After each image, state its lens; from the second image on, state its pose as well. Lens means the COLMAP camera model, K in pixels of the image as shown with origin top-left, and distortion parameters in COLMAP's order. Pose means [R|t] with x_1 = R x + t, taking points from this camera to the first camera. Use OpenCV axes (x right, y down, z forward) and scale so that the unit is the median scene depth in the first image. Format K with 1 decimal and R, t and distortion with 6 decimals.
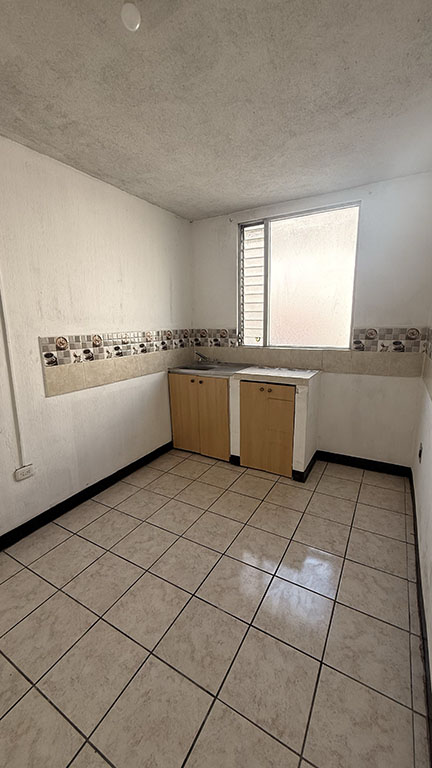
lens RADIAL K [[305.4, 0, 213.9], [0, 305.4, 381.1], [0, 0, 1]] dist [-0.002417, 0.001605]
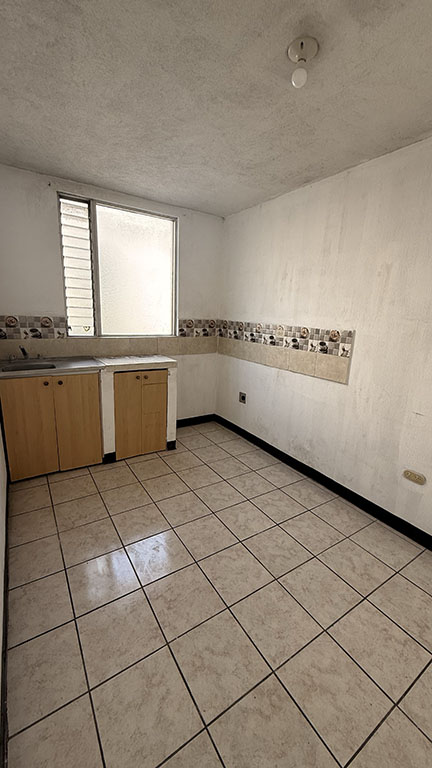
lens RADIAL K [[305.4, 0, 217.8], [0, 305.4, 380.6], [0, 0, 1]] dist [-0.002417, 0.001605]
pose [[0.449888, -0.162510, 0.878175, -0.658515], [0.127661, 0.984909, 0.116861, -0.050997], [-0.883914, 0.059535, 0.463845, 0.294760]]
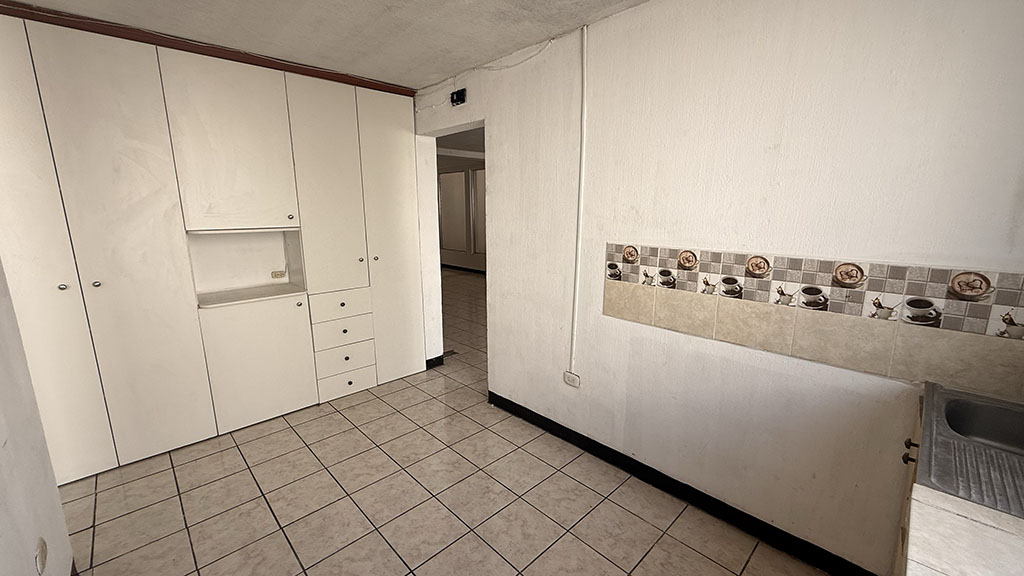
lens RADIAL K [[407.1, 0, 517.6], [0, 407.1, 288.6], [0, 0, 1]] dist [-0.002417, 0.001605]
pose [[-0.262113, 0.197714, -0.944567, 0.444494], [-0.193629, 0.948109, 0.252186, -0.201027], [0.945412, 0.248997, -0.210228, 0.802027]]
